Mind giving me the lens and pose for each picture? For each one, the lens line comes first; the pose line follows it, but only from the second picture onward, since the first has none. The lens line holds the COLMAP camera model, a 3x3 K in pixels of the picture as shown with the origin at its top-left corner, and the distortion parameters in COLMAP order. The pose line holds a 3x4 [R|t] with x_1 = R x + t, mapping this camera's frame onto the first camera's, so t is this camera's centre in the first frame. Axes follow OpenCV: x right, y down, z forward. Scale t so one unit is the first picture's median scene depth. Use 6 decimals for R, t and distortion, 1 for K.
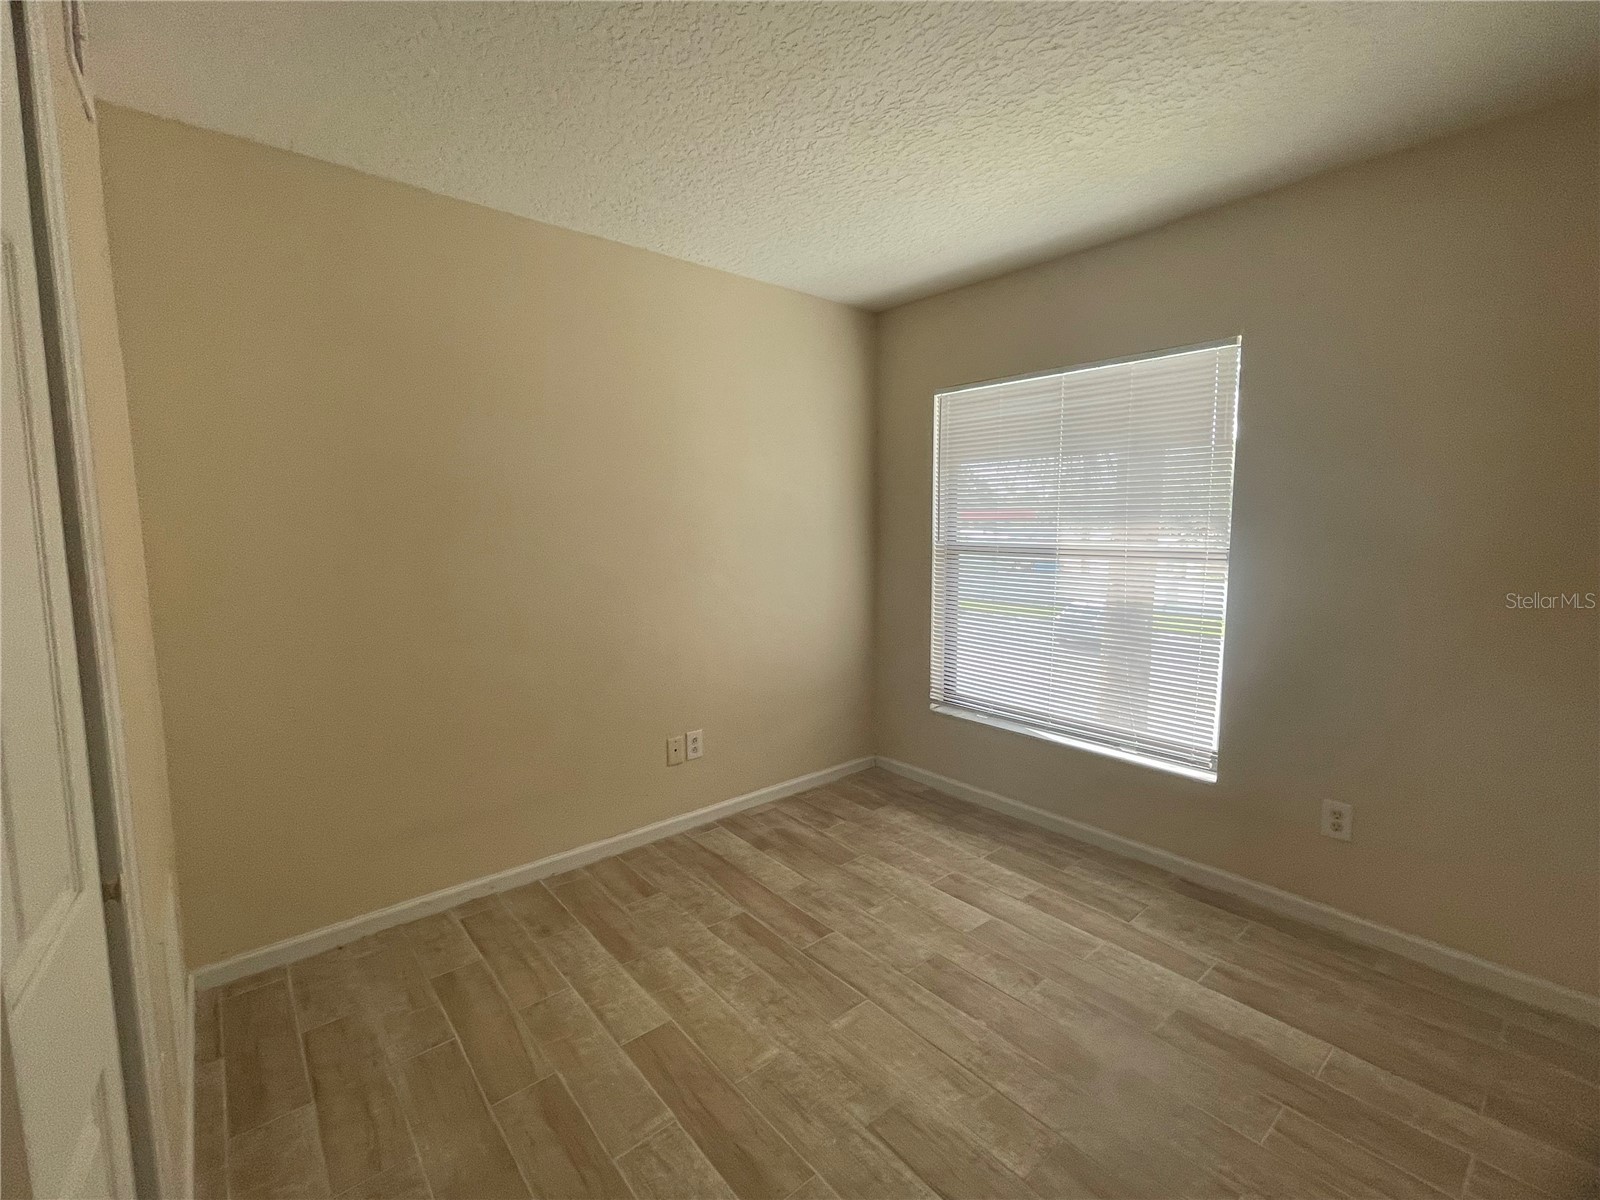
lens RADIAL K [[706.7, 0, 800.0], [0, 706.7, 600.0], [0, 0, 1]] dist [0.000619, 0.000479]
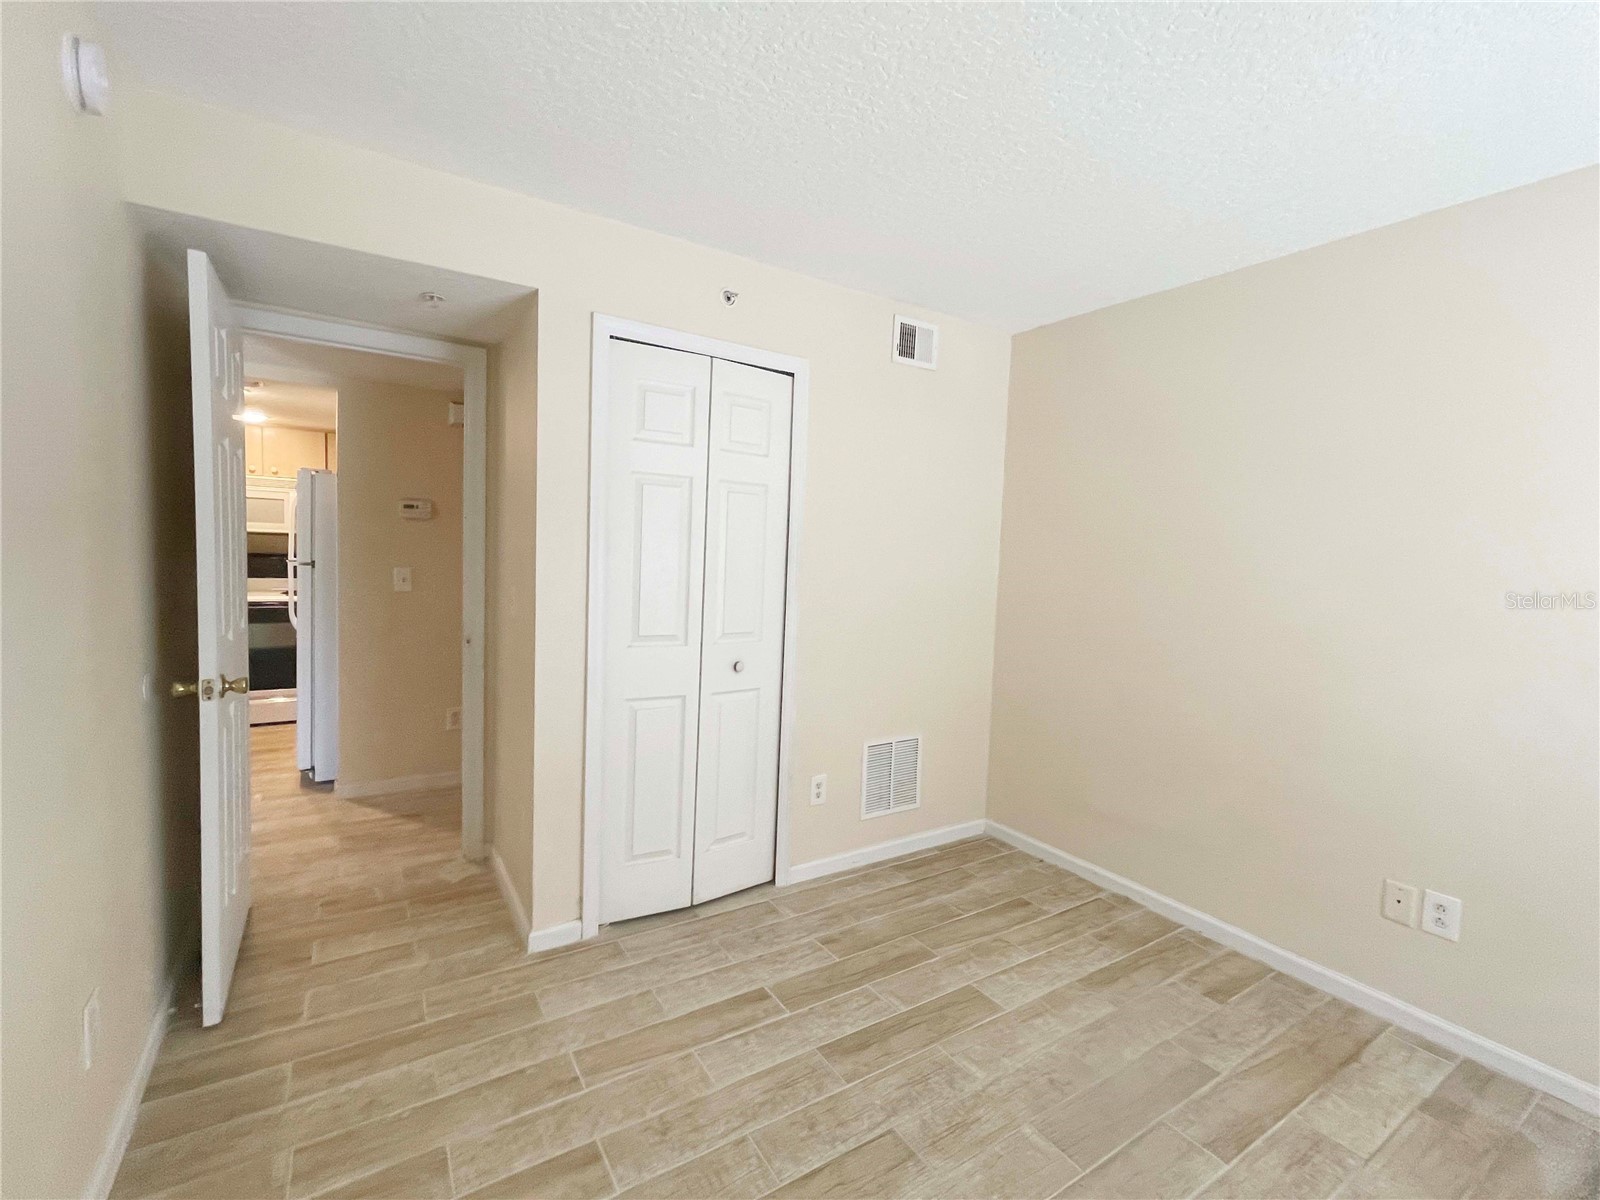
lens RADIAL K [[706.7, 0, 800.0], [0, 706.7, 600.0], [0, 0, 1]] dist [0.000619, 0.000479]
pose [[-0.128651, 0.067582, -0.989384, 0.714018], [-0.153985, 0.984213, 0.087252, -0.064723], [0.979662, 0.163576, -0.116214, 0.557450]]
